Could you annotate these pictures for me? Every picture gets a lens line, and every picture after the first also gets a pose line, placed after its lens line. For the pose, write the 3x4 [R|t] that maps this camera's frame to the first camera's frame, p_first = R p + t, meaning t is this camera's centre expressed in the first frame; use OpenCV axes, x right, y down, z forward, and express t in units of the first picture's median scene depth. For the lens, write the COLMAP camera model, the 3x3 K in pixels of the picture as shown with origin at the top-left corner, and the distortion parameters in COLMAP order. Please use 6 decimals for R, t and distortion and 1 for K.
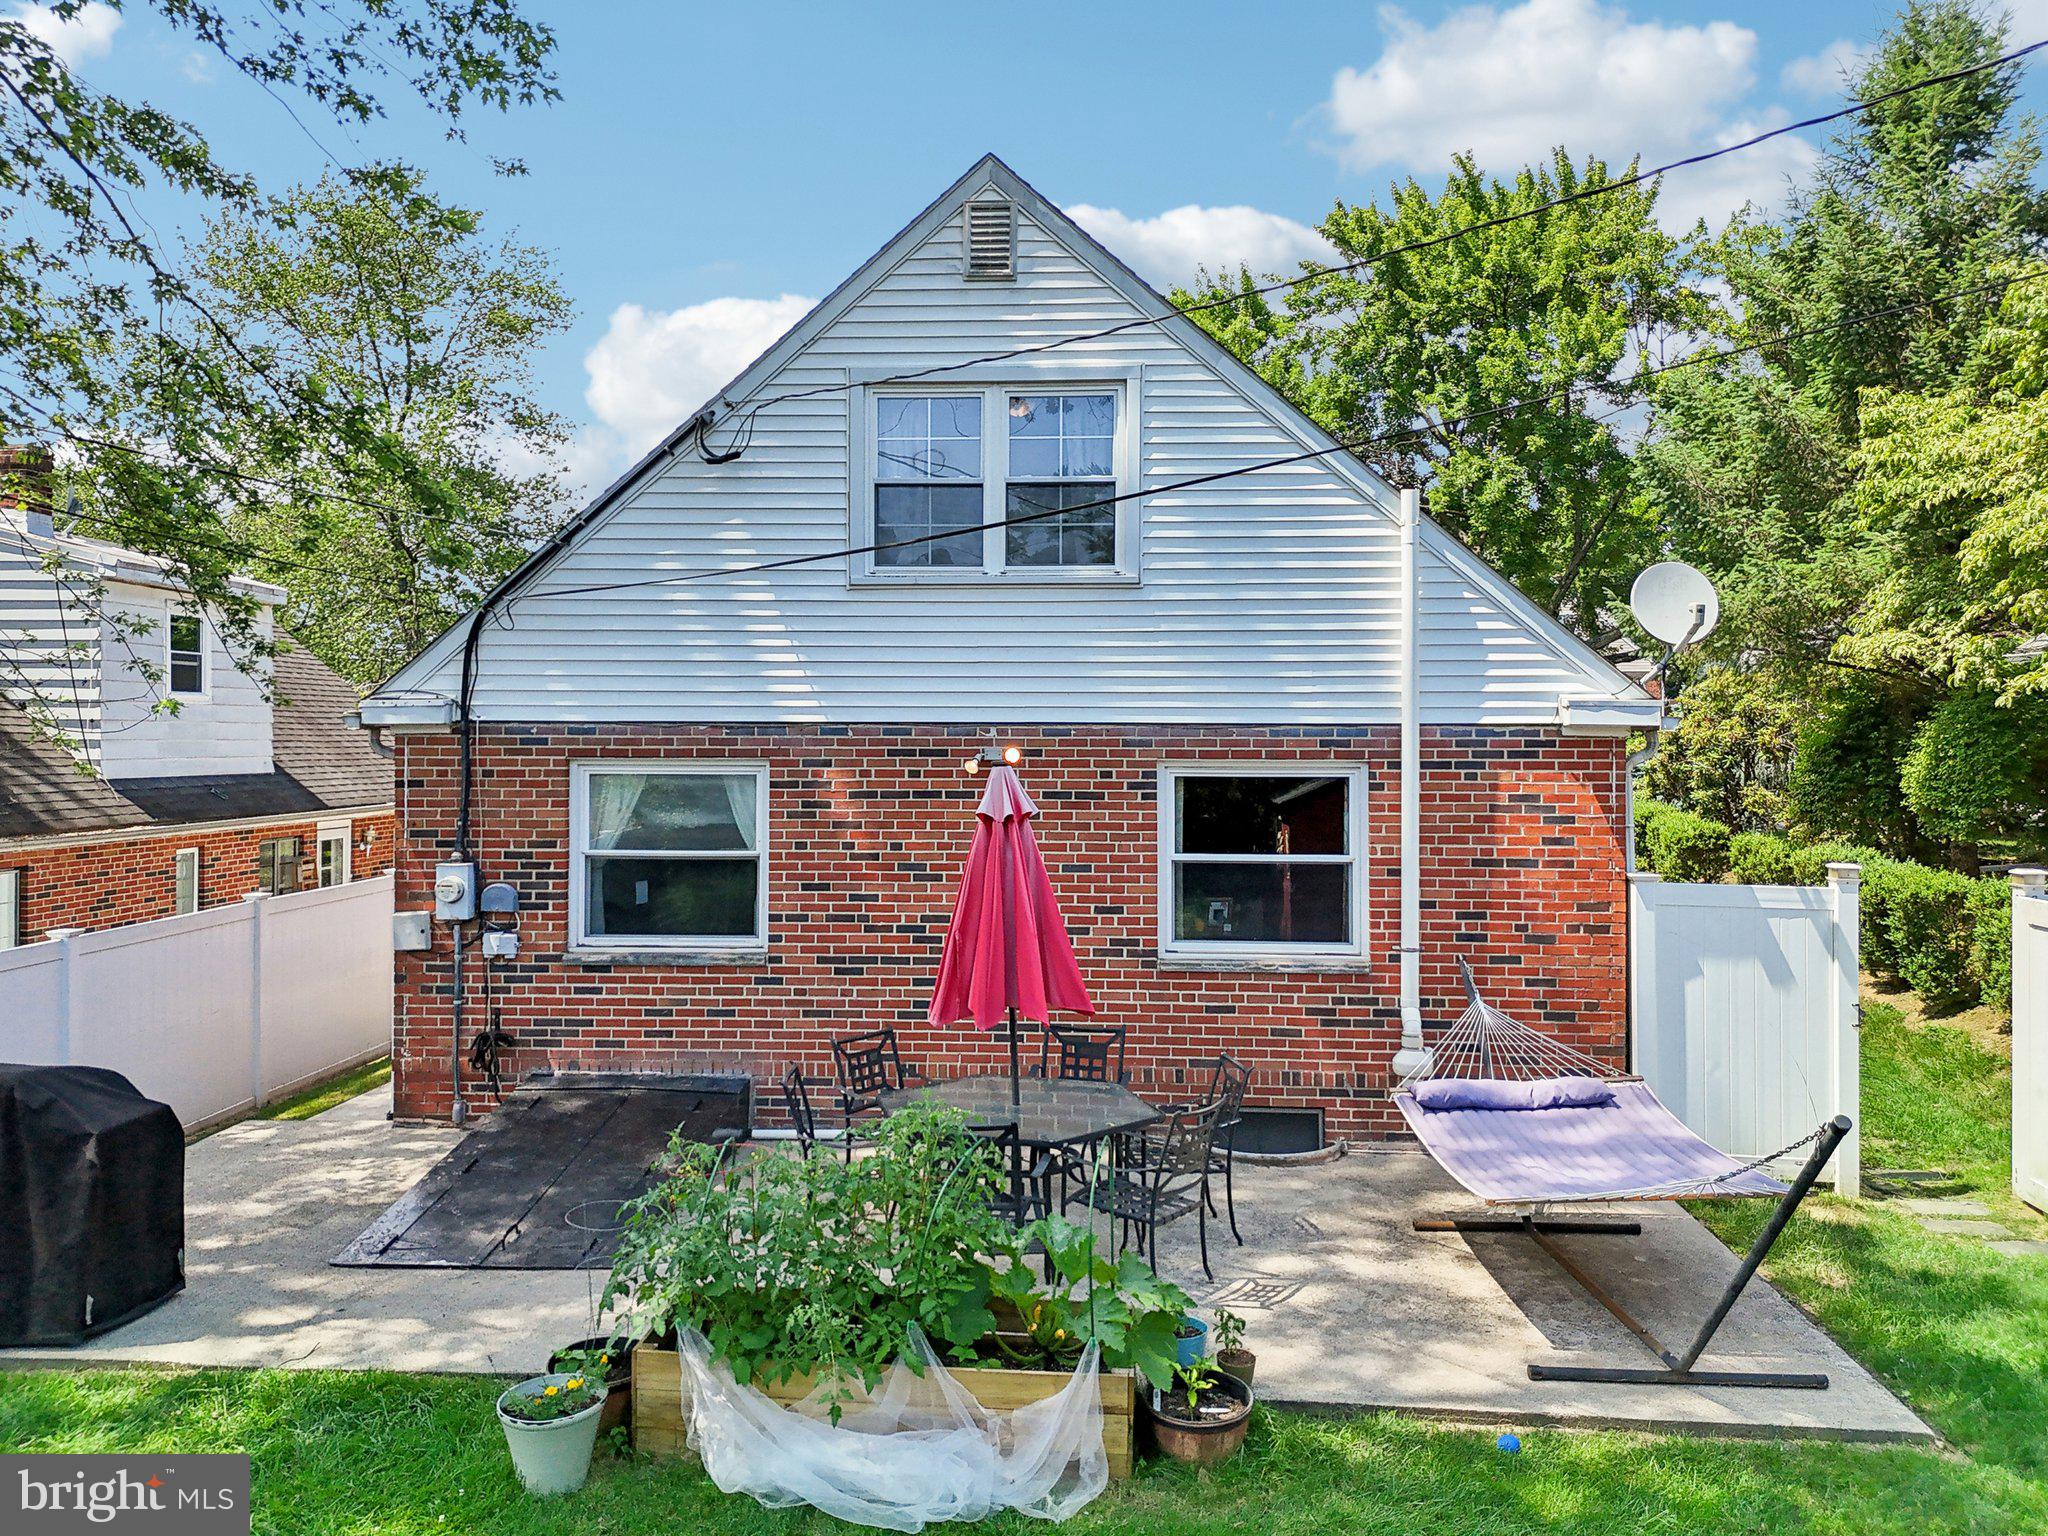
lens RADIAL K [[1548.4, 0, 1028.1], [0, 1548.4, 723.2], [0, 0, 1]] dist [0.080531, -0.076321]
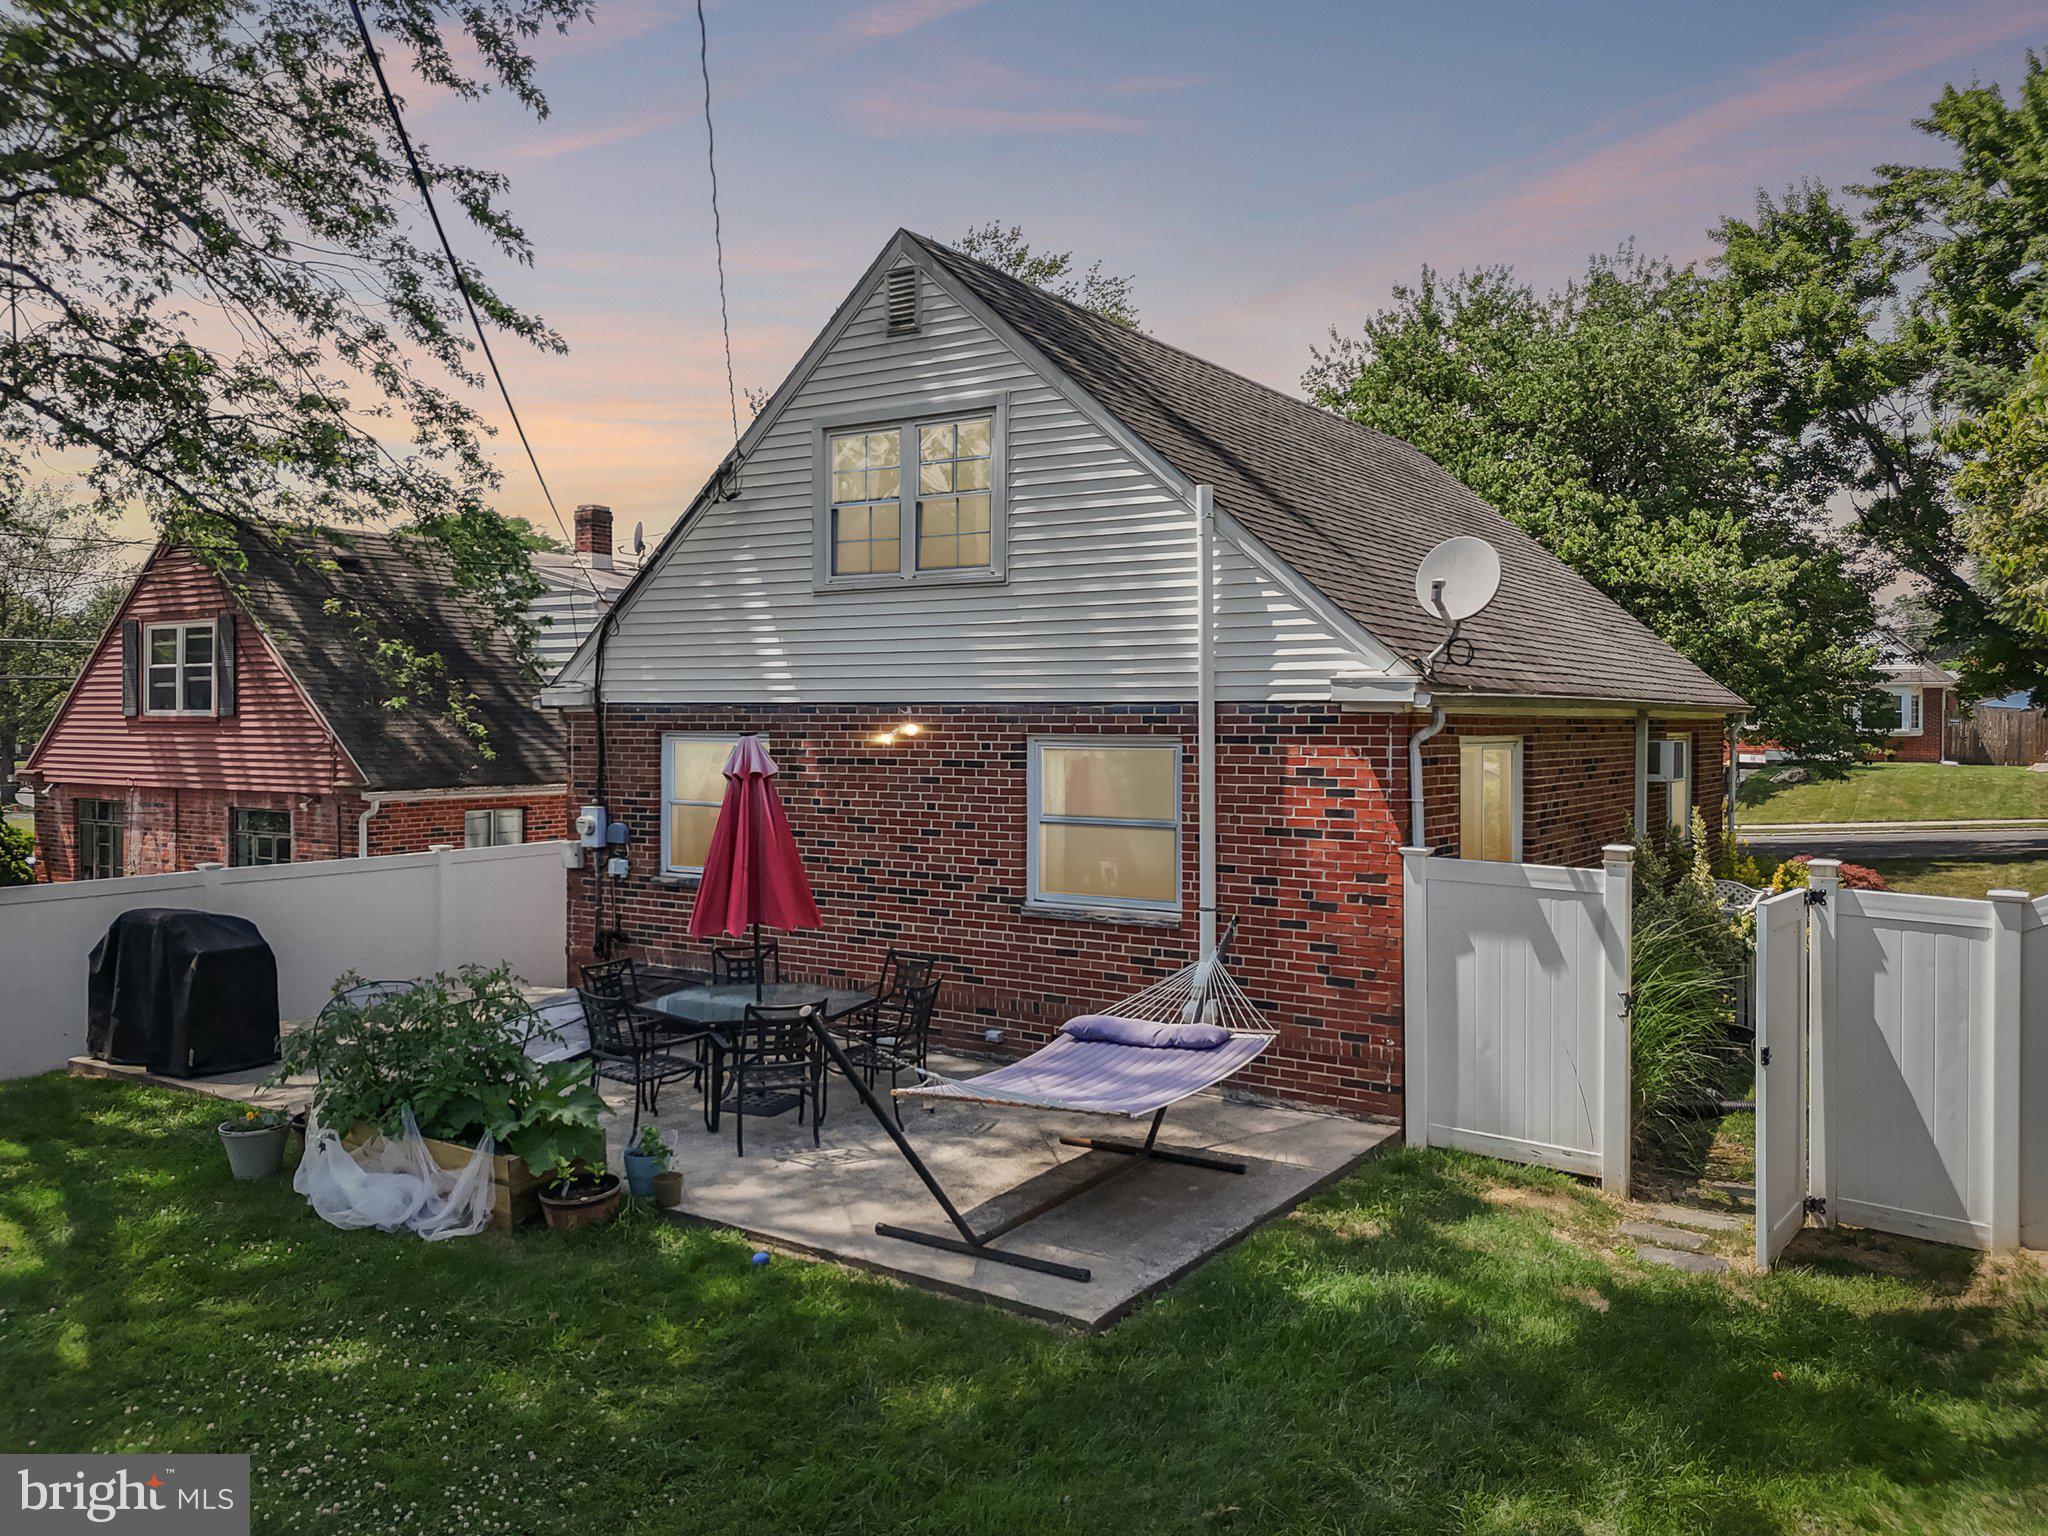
lens RADIAL K [[1548.4, 0, 1028.1], [0, 1548.4, 723.2], [0, 0, 1]] dist [0.080531, -0.076321]
pose [[0.868568, 0.001271, -0.495569, 0.654345], [0.004776, 0.999929, 0.010937, 0.003176], [0.495548, -0.011866, 0.868500, 0.000585]]
